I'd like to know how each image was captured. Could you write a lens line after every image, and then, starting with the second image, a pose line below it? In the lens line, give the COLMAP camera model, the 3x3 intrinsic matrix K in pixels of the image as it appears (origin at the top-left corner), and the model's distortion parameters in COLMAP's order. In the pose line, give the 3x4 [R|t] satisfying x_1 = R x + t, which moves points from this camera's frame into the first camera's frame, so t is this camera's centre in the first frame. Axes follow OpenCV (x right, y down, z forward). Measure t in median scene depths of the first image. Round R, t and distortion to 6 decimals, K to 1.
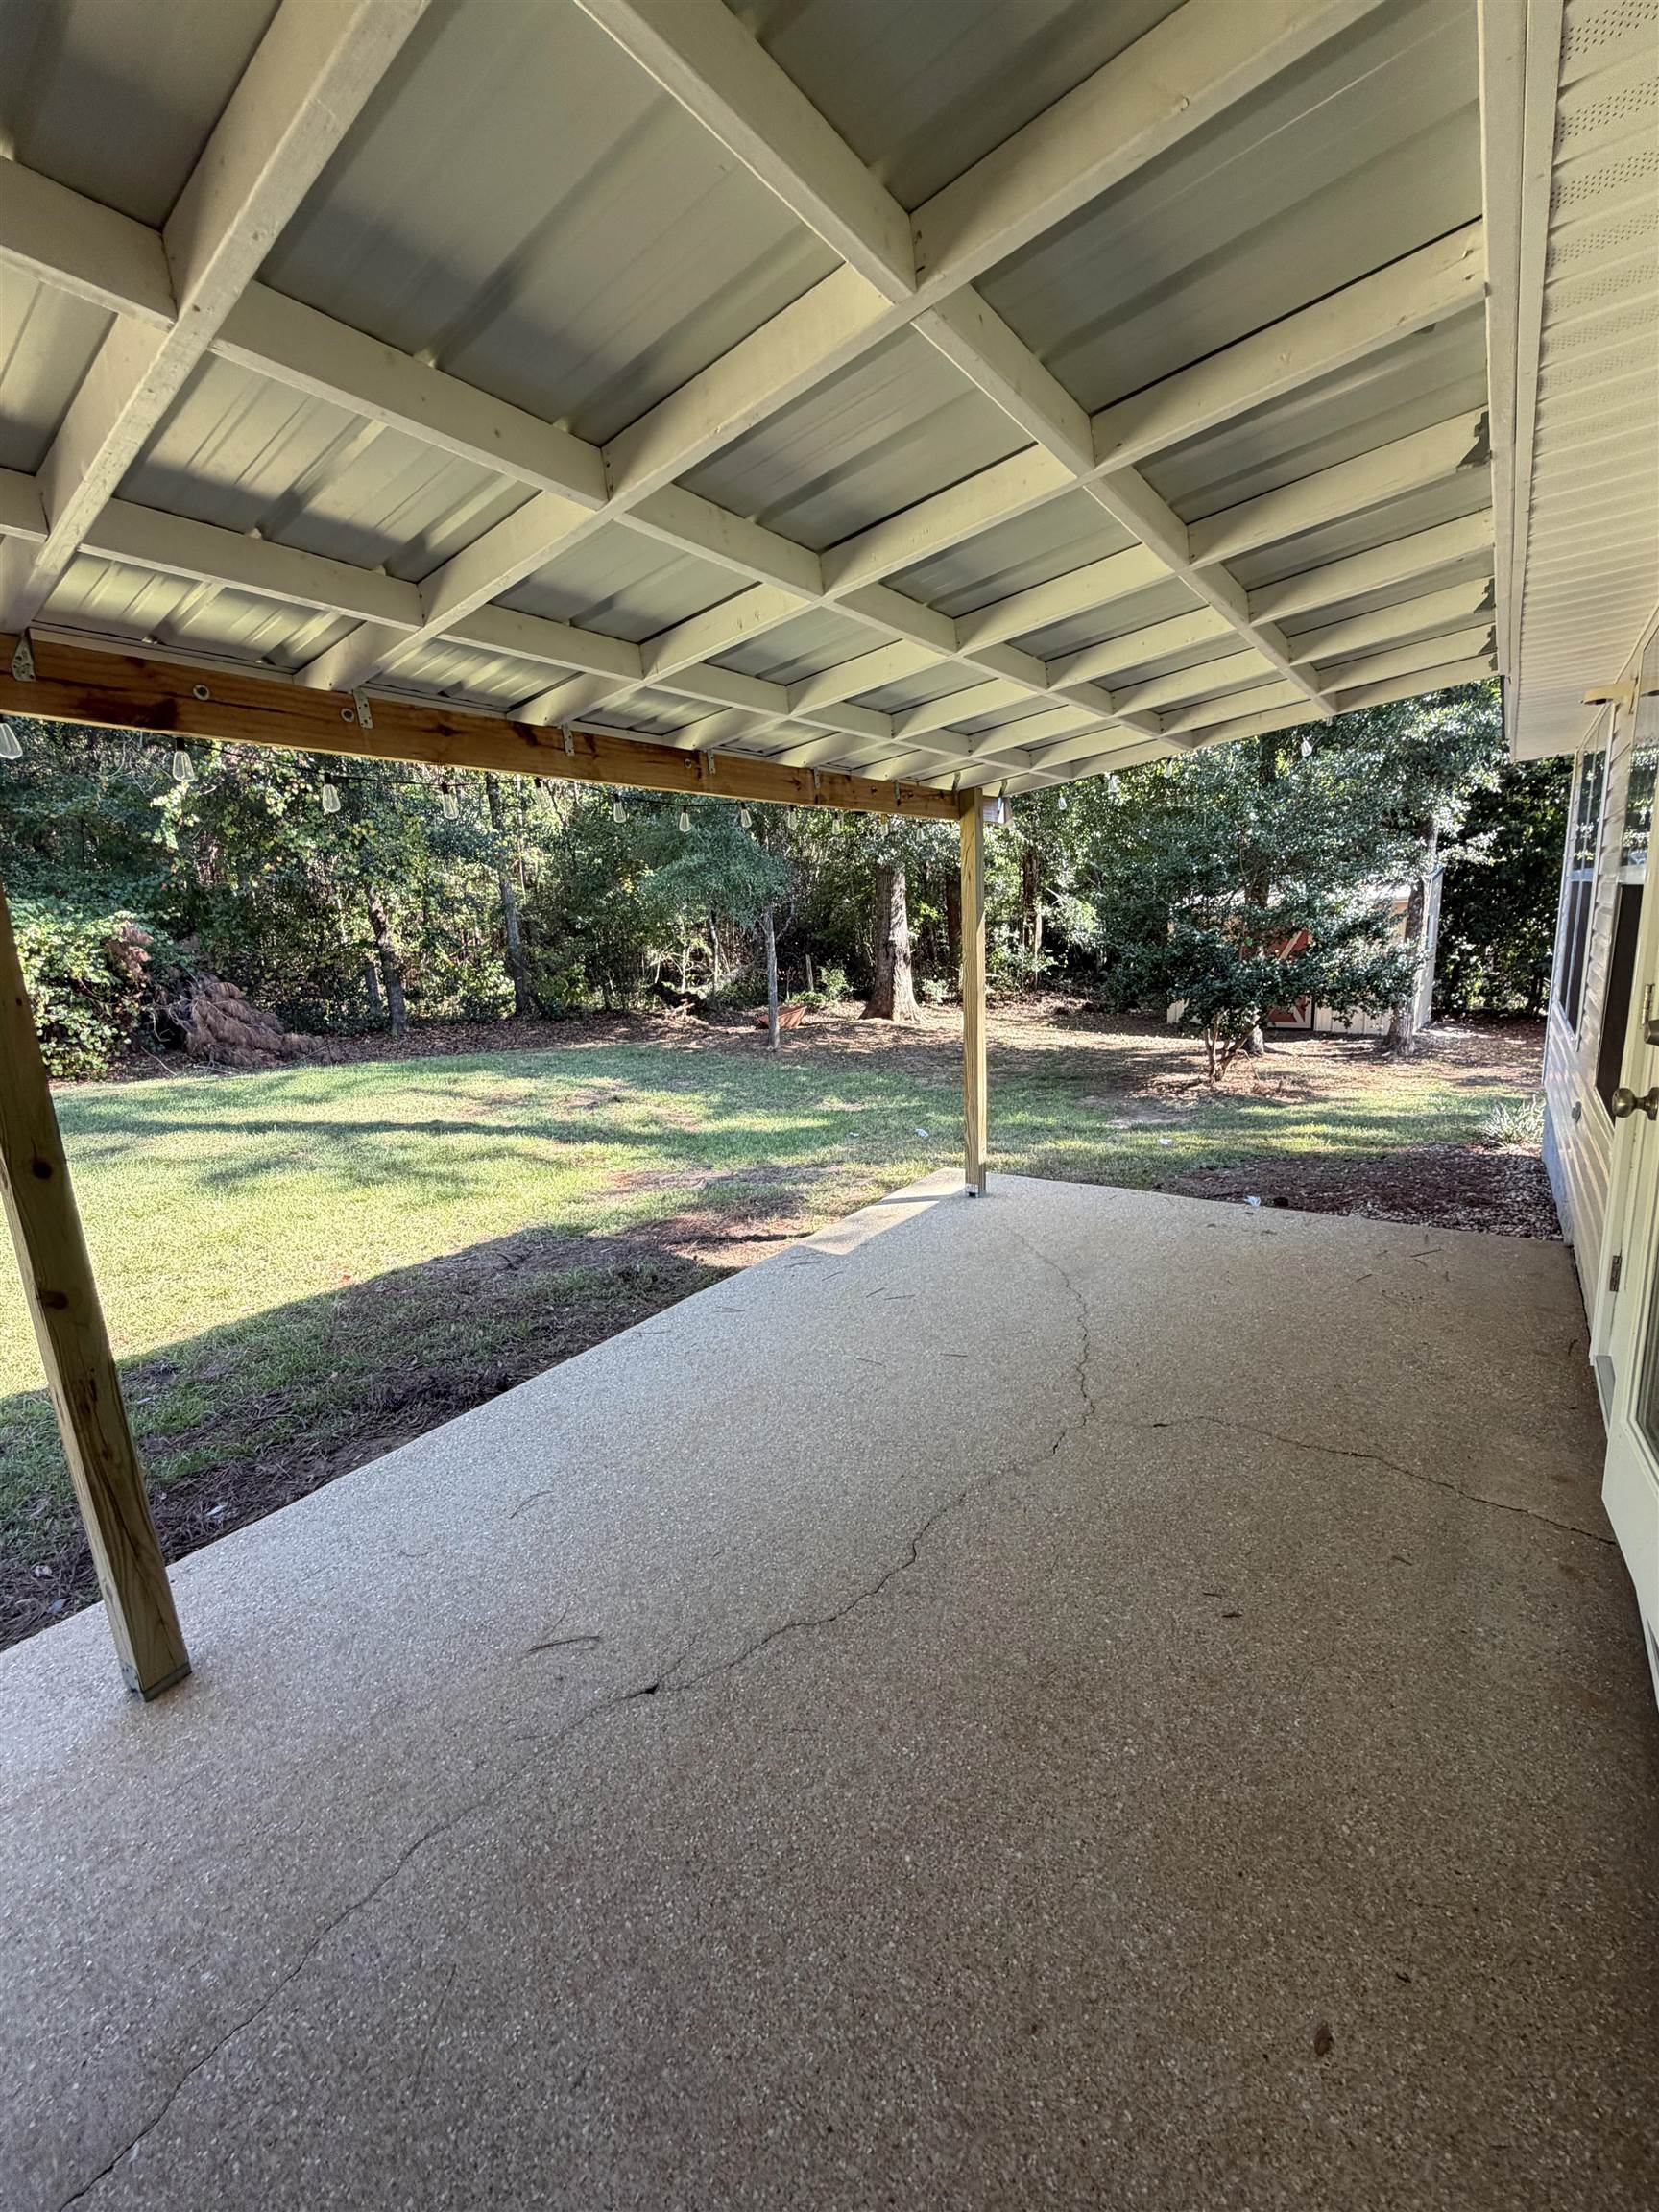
lens RADIAL K [[885.4, 0, 822.5], [0, 885.4, 1106.9], [0, 0, 1]] dist [-0.000105, -0.000131]
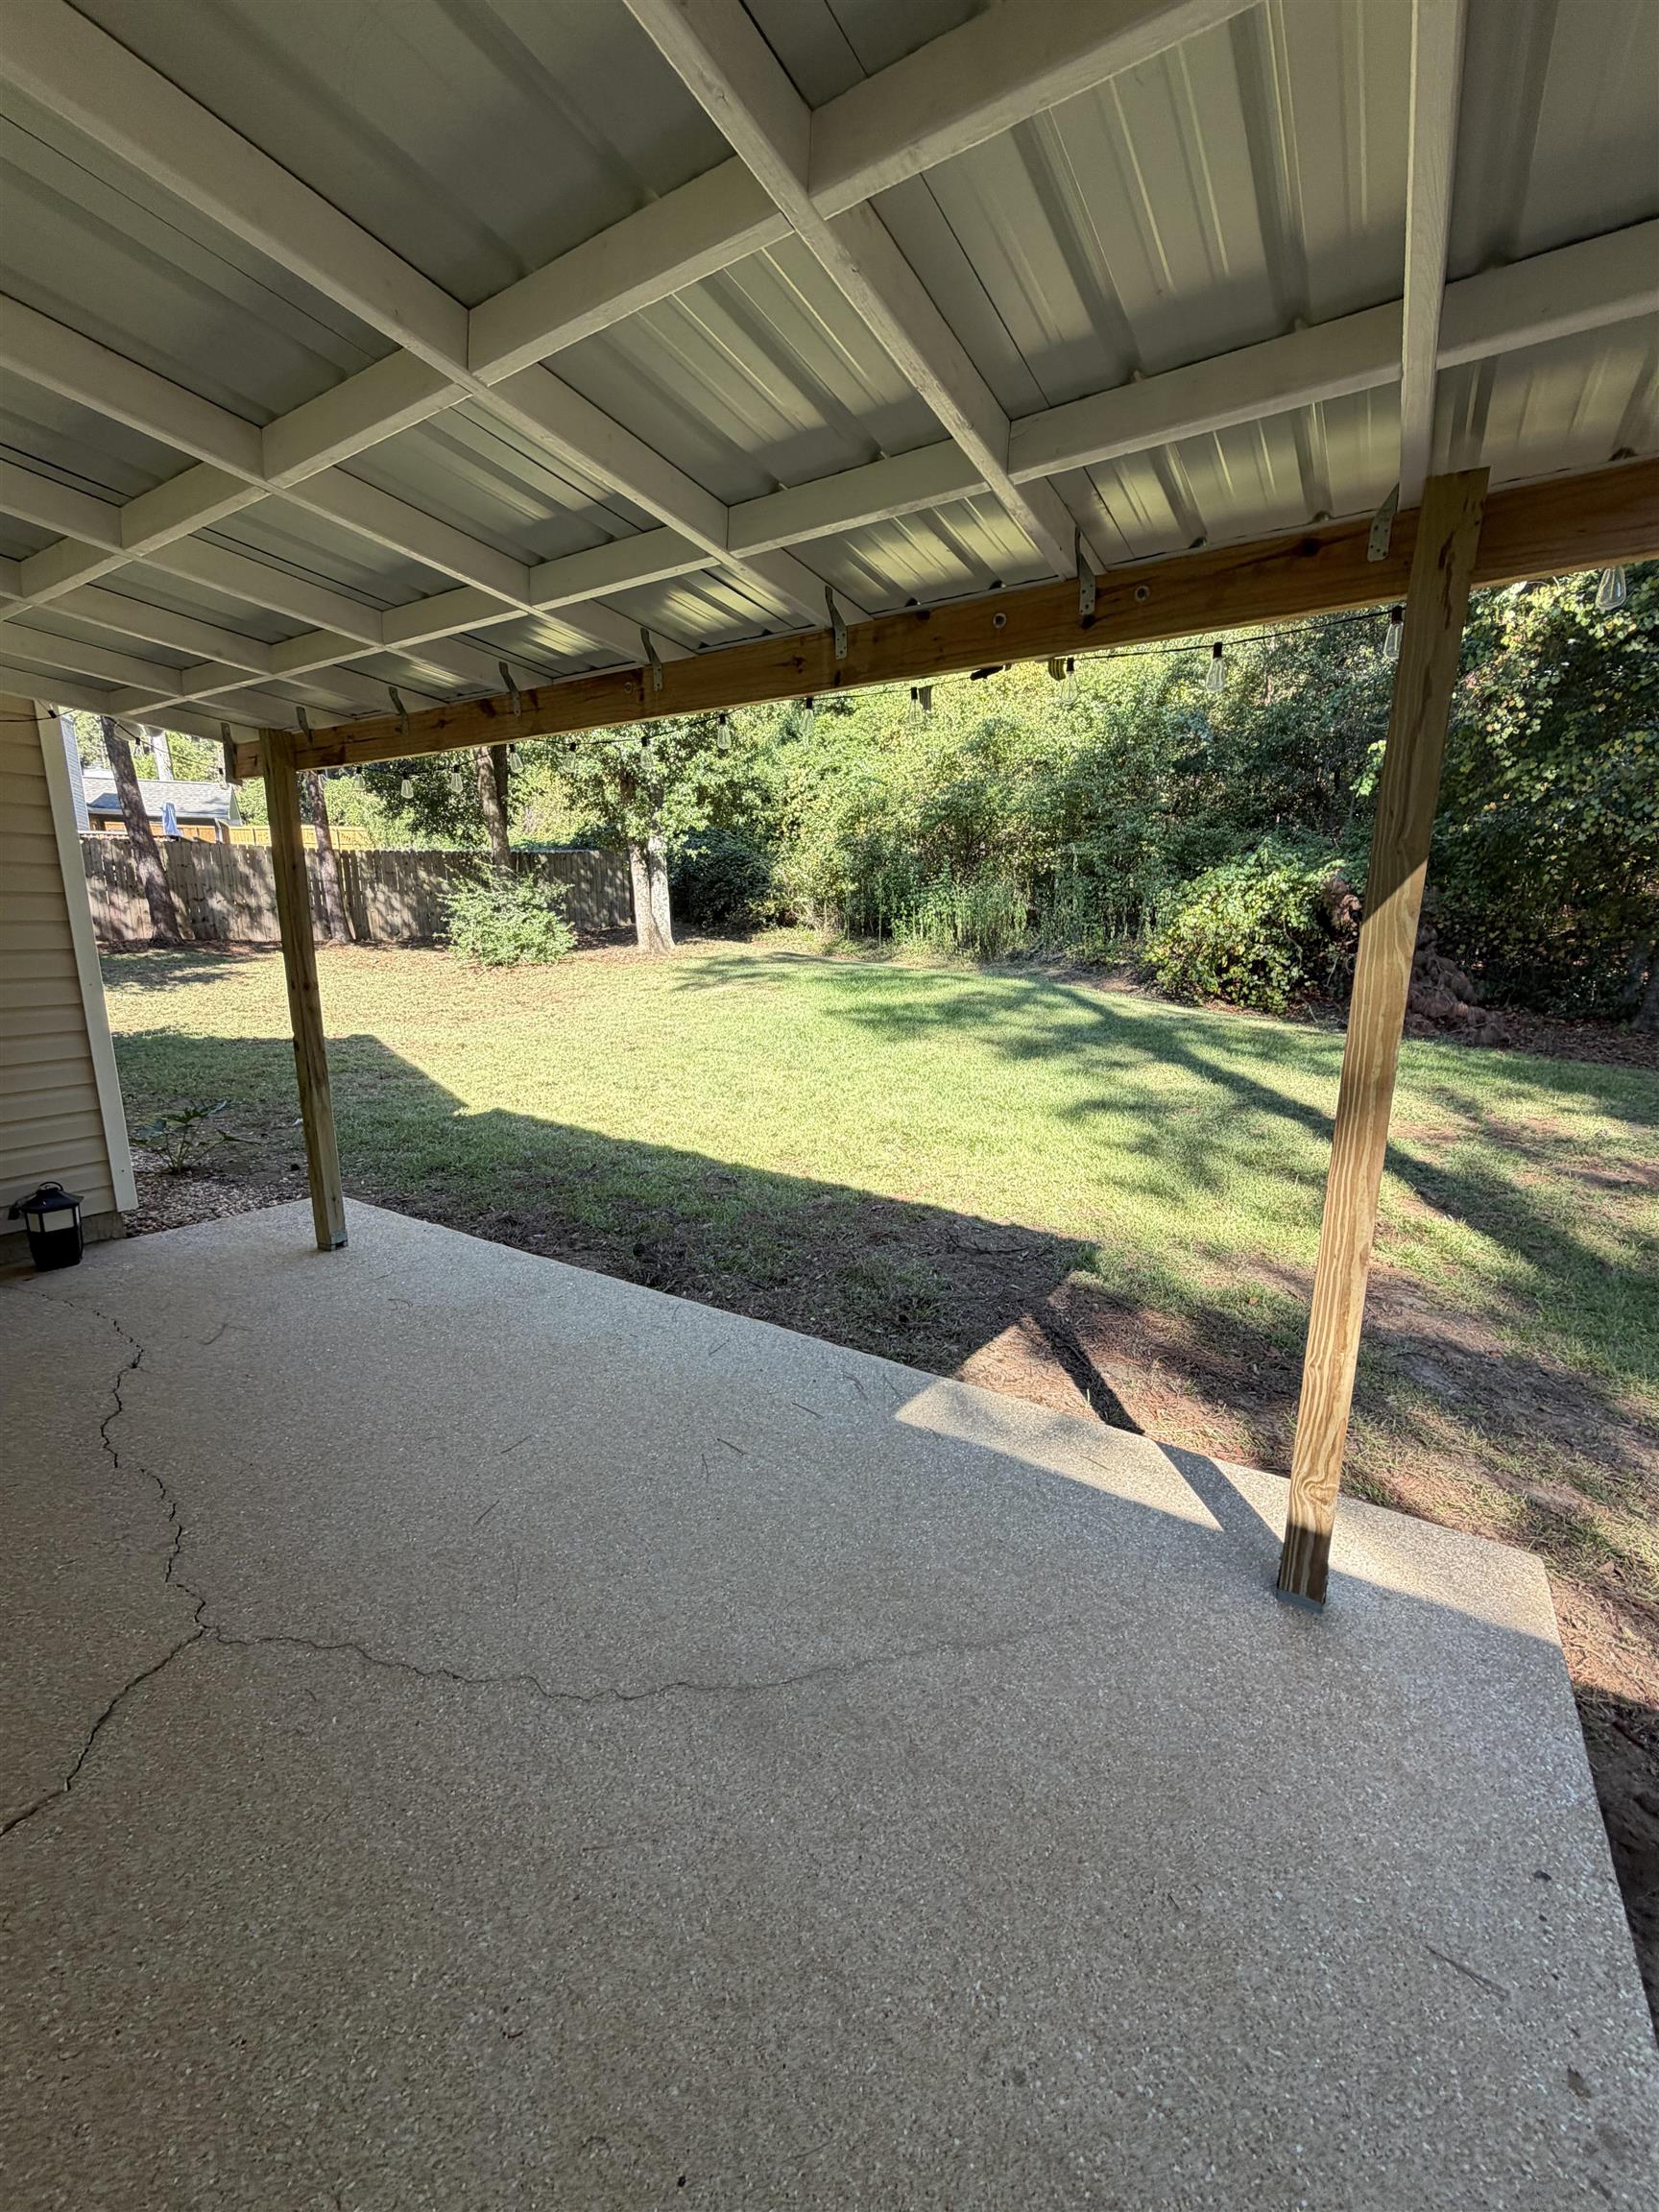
lens RADIAL K [[885.4, 0, 824.3], [0, 885.4, 1094.0], [0, 0, 1]] dist [-0.000105, -0.000131]
pose [[0.076253, 0.253064, -0.964440, 0.487034], [-0.211377, 0.949374, 0.232399, -0.159578], [0.974426, 0.186140, 0.125884, 0.717315]]
